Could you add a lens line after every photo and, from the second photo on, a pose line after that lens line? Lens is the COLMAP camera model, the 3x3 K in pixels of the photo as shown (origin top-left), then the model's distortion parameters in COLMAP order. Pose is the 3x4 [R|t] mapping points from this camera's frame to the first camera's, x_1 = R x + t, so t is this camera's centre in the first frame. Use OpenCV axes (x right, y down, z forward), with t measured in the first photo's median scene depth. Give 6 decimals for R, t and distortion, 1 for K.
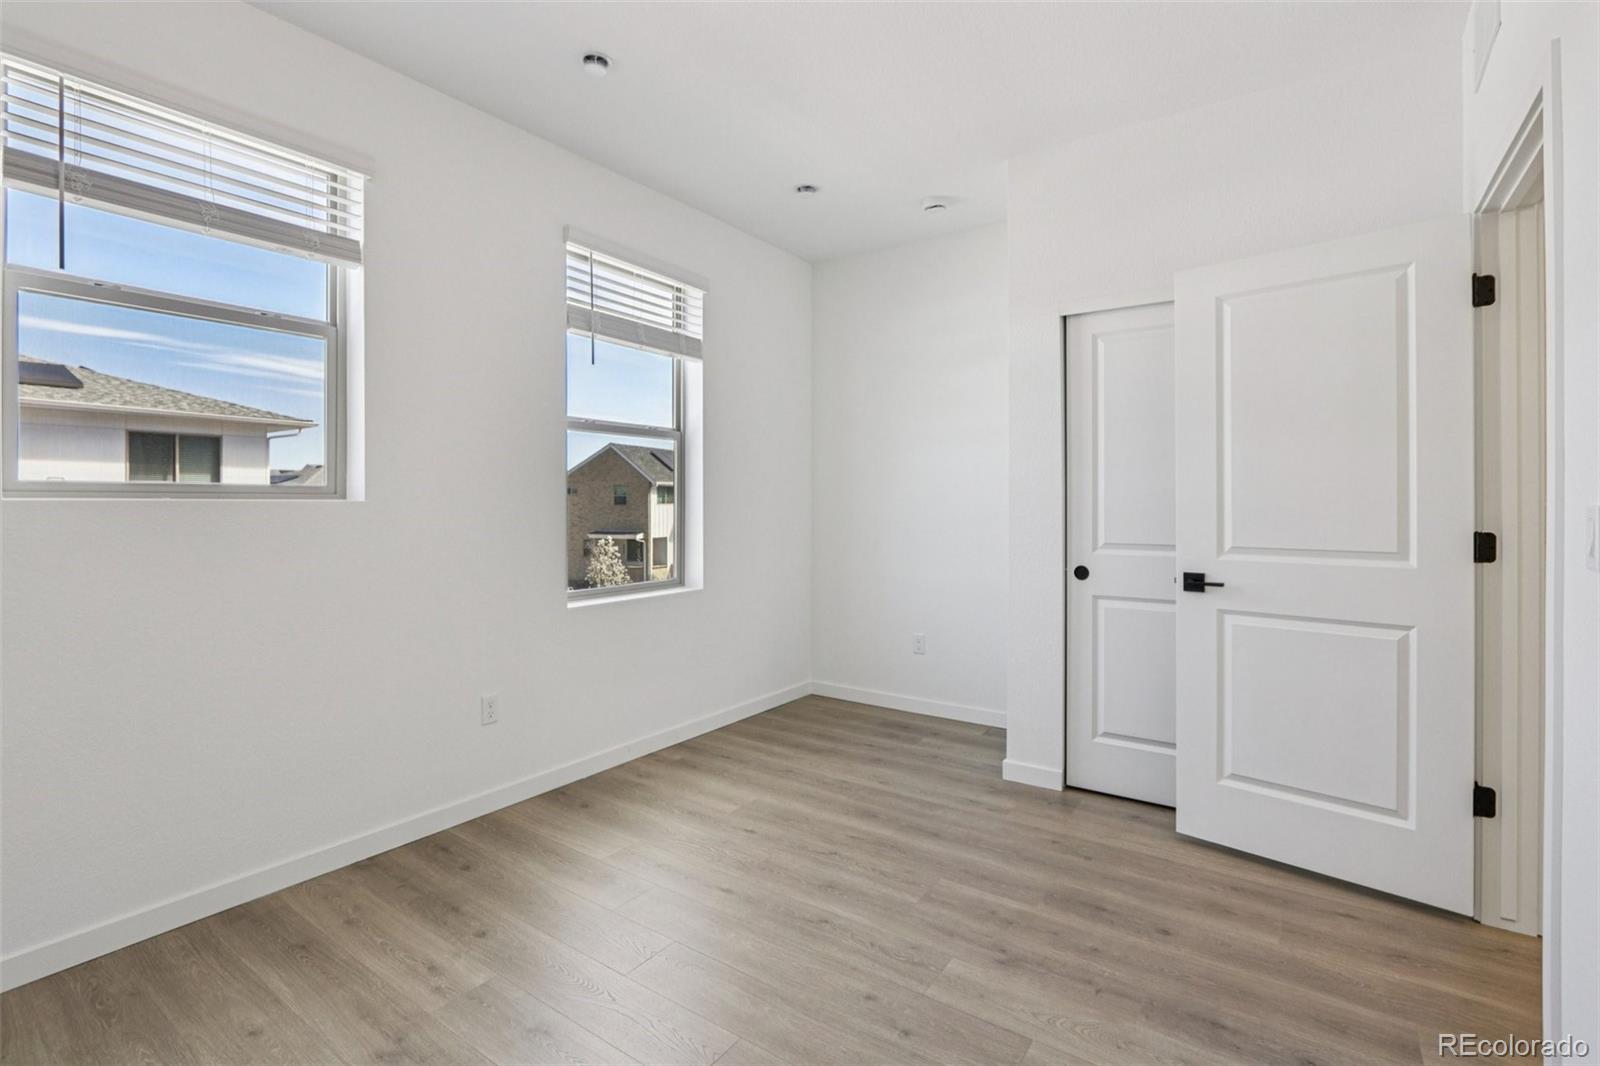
lens RADIAL K [[750.1, 0, 772.7], [0, 750.1, 508.1], [0, 0, 1]] dist [-0.013311, 0.000345]
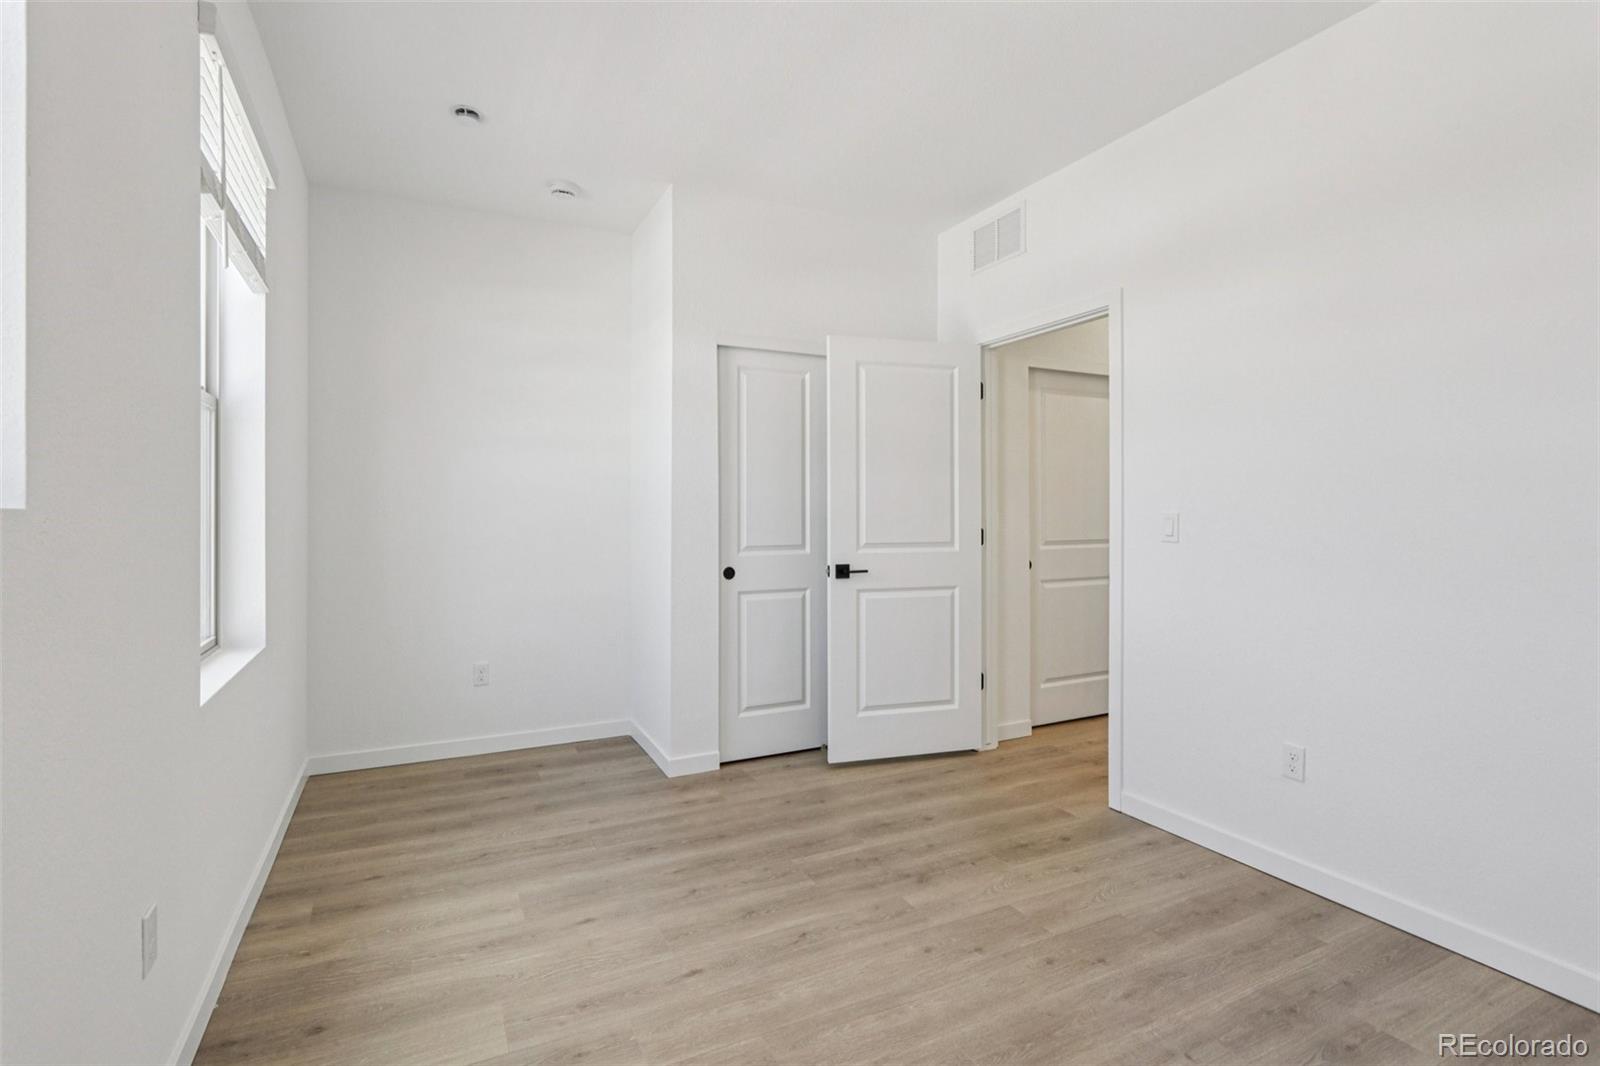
lens RADIAL K [[750.1, 0, 802.1], [0, 750.1, 520.4], [0, 0, 1]] dist [-0.013311, 0.000345]
pose [[0.468520, -0.012394, 0.883366, -0.587435], [0.006782, 0.999923, 0.010432, -0.005570], [-0.883427, 0.001103, 0.468568, 0.393123]]
